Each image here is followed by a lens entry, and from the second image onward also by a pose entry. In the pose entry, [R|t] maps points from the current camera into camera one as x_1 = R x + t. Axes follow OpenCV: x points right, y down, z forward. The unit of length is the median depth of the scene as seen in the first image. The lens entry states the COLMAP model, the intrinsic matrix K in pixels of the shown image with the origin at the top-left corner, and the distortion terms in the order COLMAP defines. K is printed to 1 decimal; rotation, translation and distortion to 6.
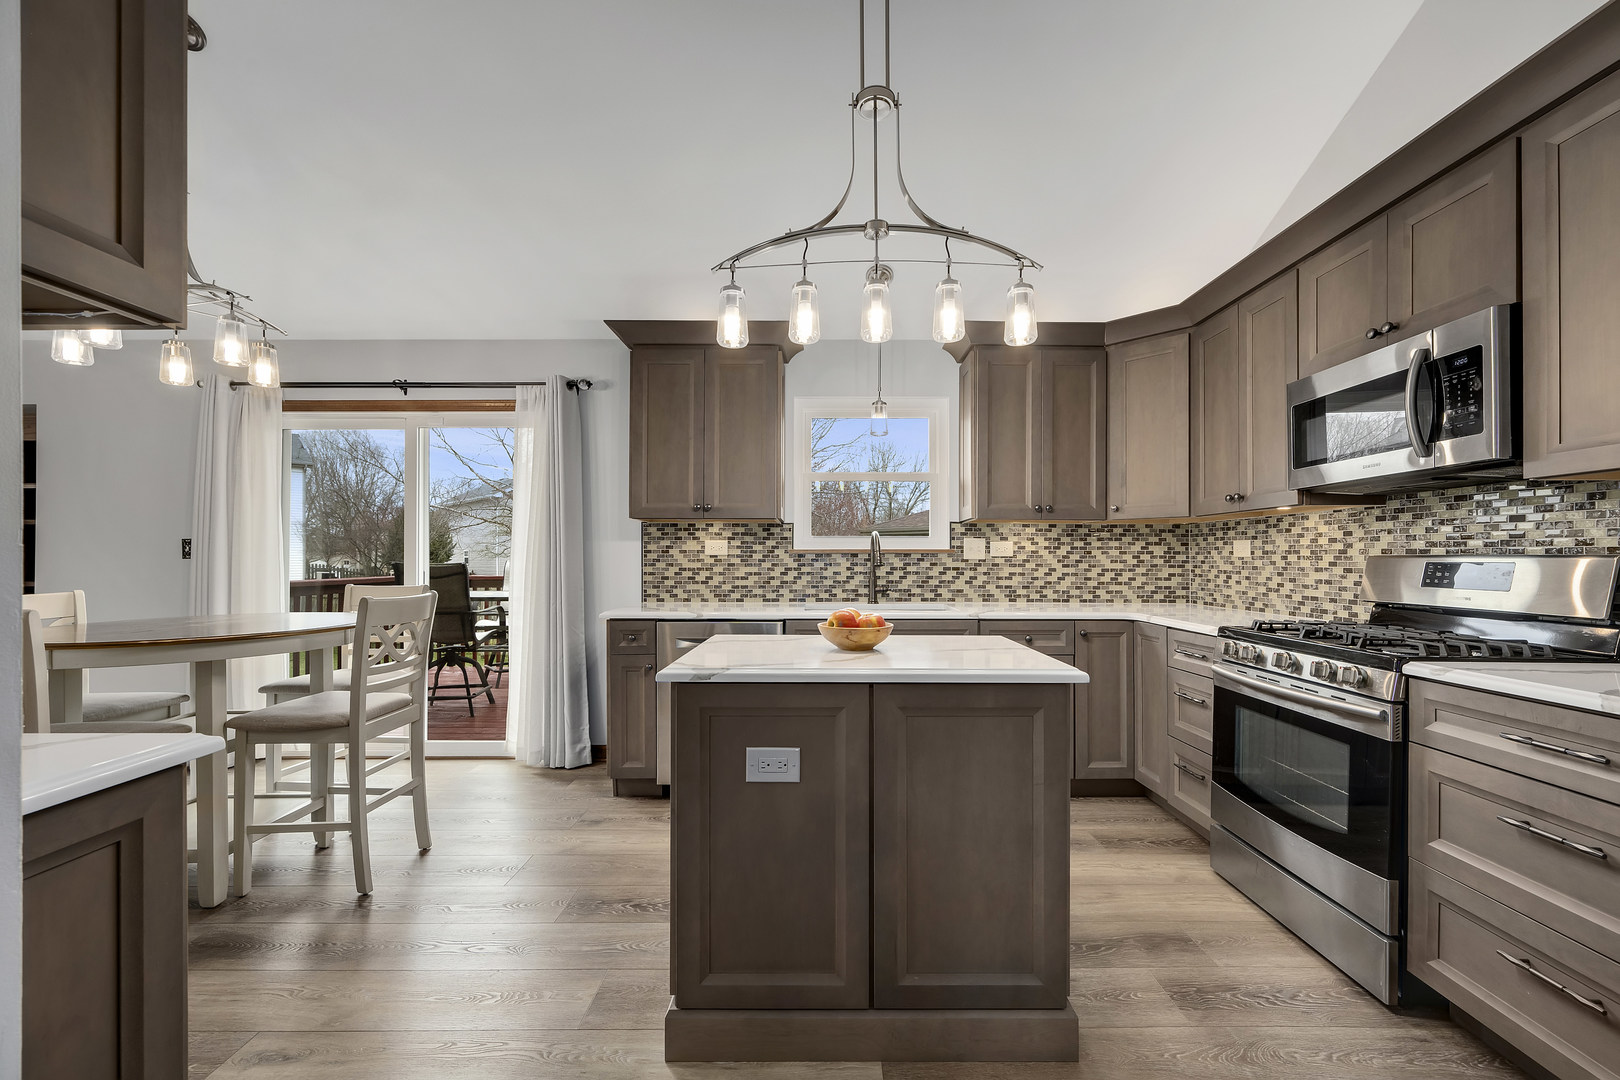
lens RADIAL K [[648.4, 0, 829.5], [0, 648.4, 551.7], [0, 0, 1]] dist [-0.000520, -0.000052]
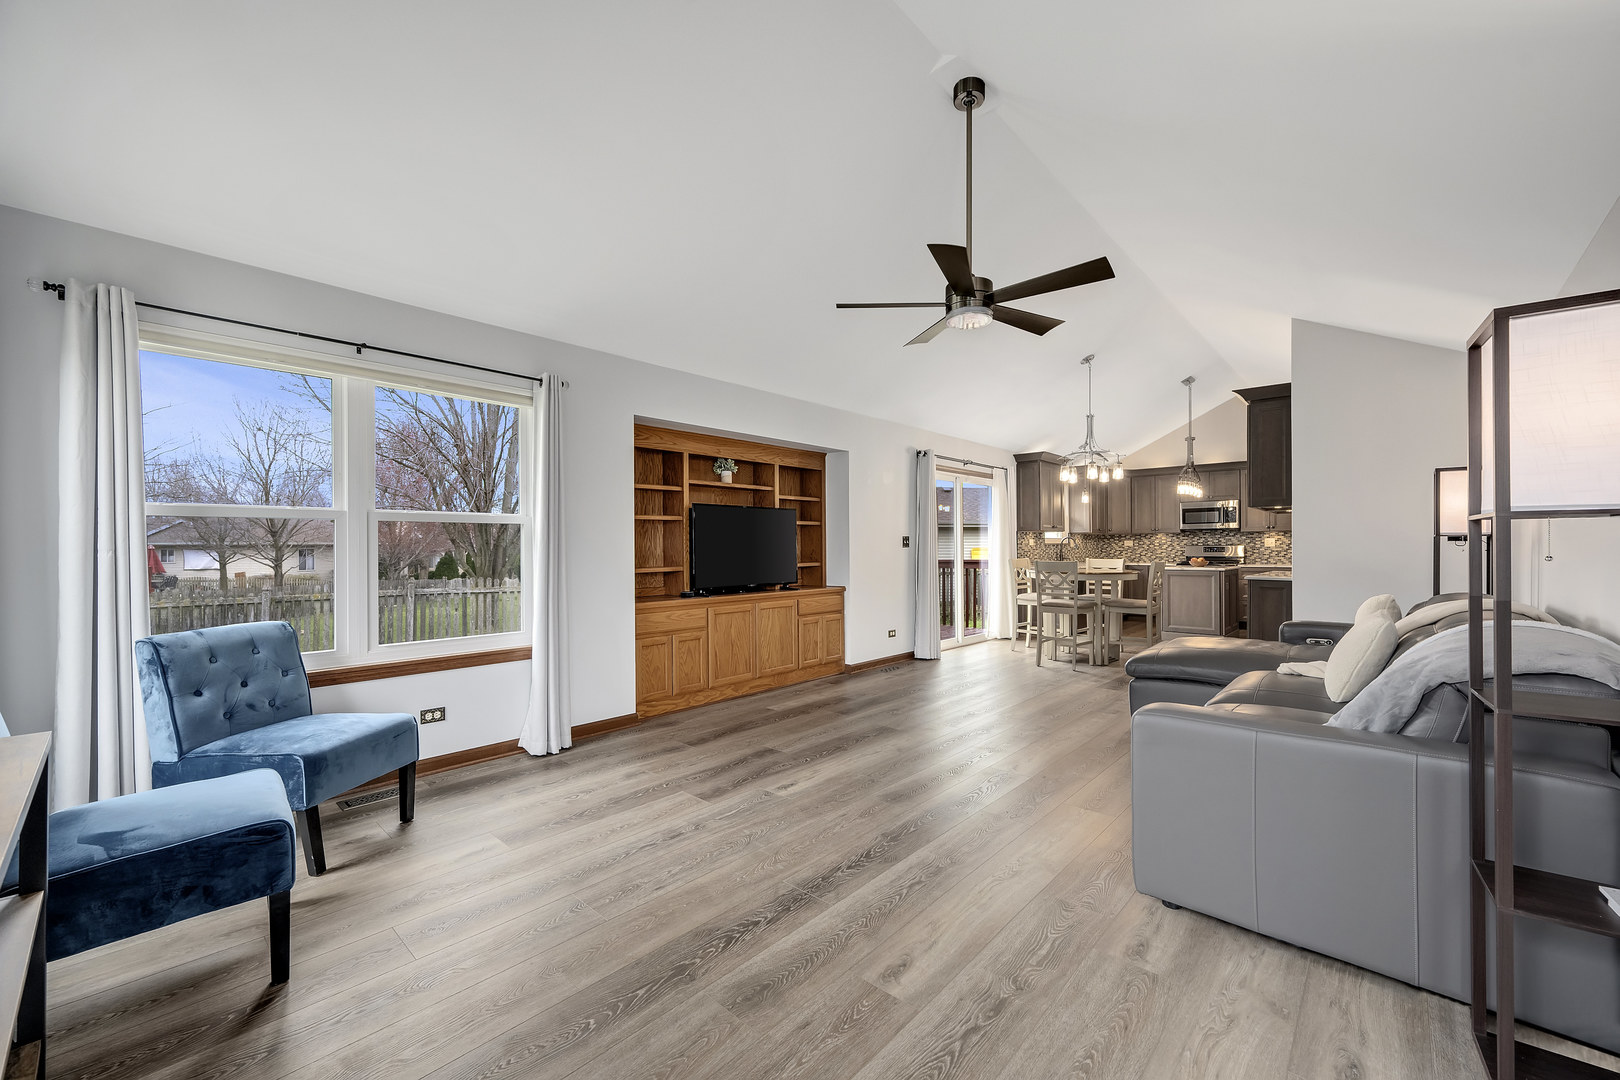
lens RADIAL K [[647.8, 0, 810.0], [0, 647.8, 540.0], [0, 0, 1]] dist [-0.001198, -0.000116]
pose [[0.675662, 0.005200, 0.737193, -3.154705], [-0.003613, 0.999986, -0.003742, -0.002707], [-0.737202, -0.000135, 0.675672, -0.023152]]
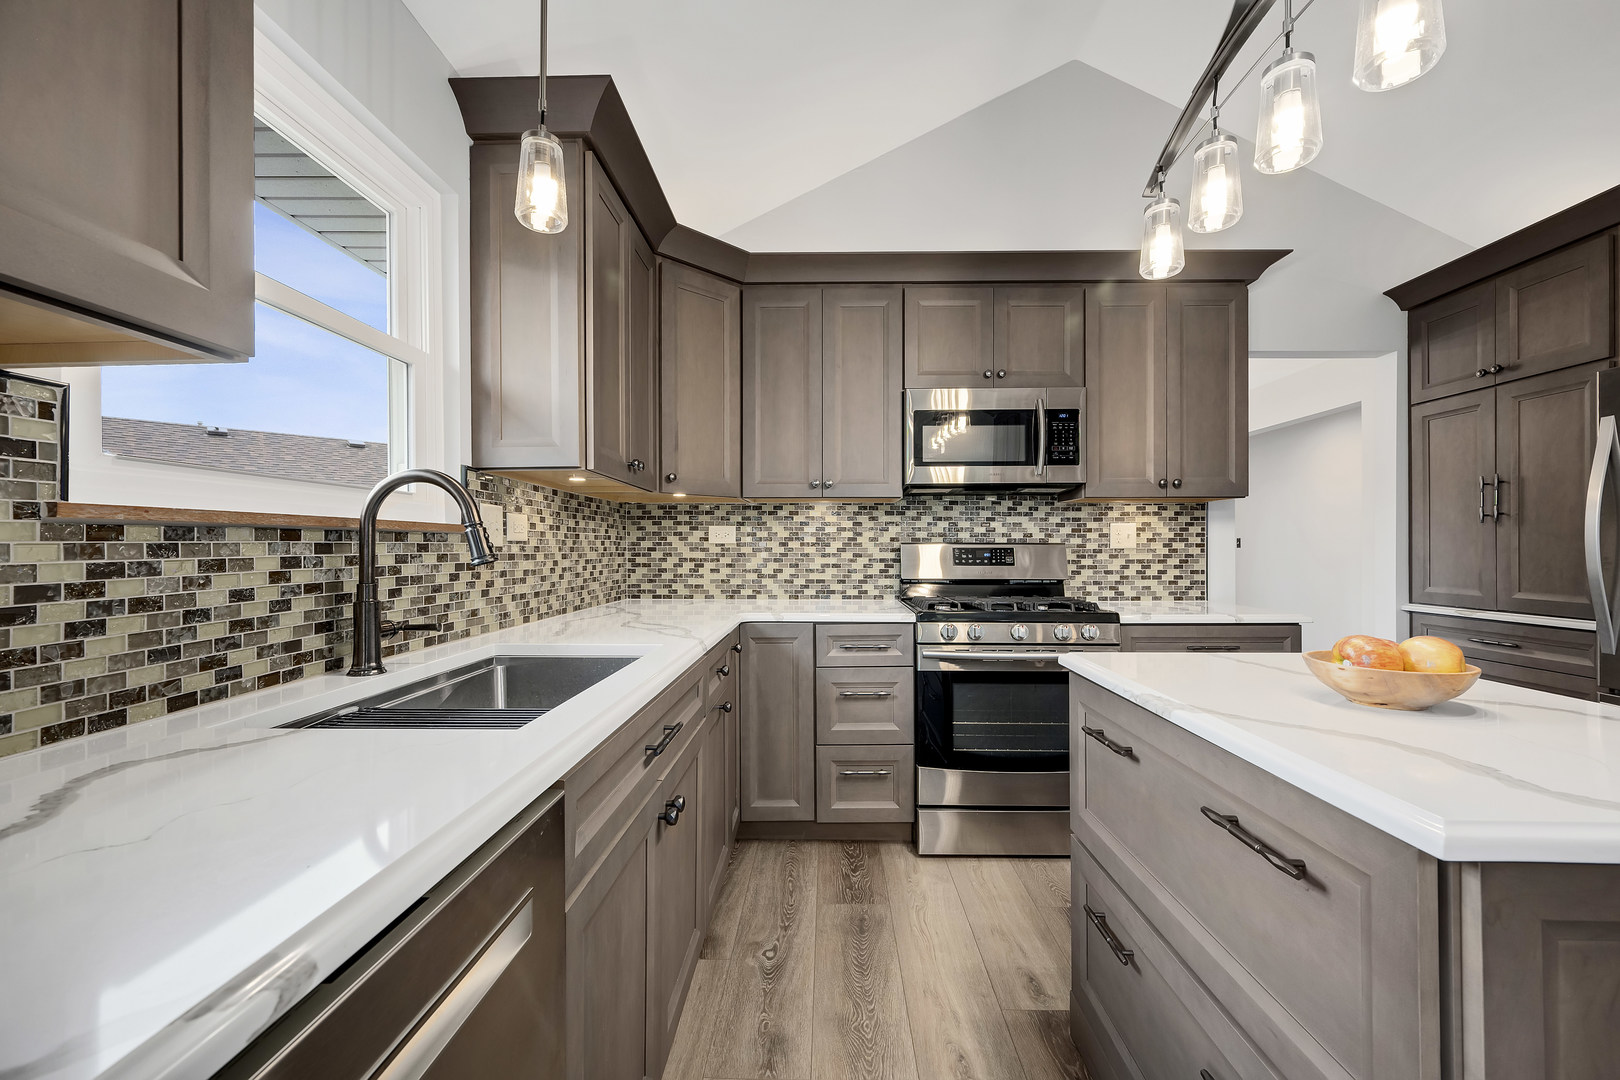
lens RADIAL K [[647.8, 0, 810.0], [0, 647.8, 540.0], [0, 0, 1]] dist [-0.001198, -0.000116]
pose [[0.030888, 0.008779, 0.999484, -0.339503], [-0.010288, 0.999911, -0.008464, 0.010861], [-0.999470, -0.010021, 0.030976, 0.931239]]
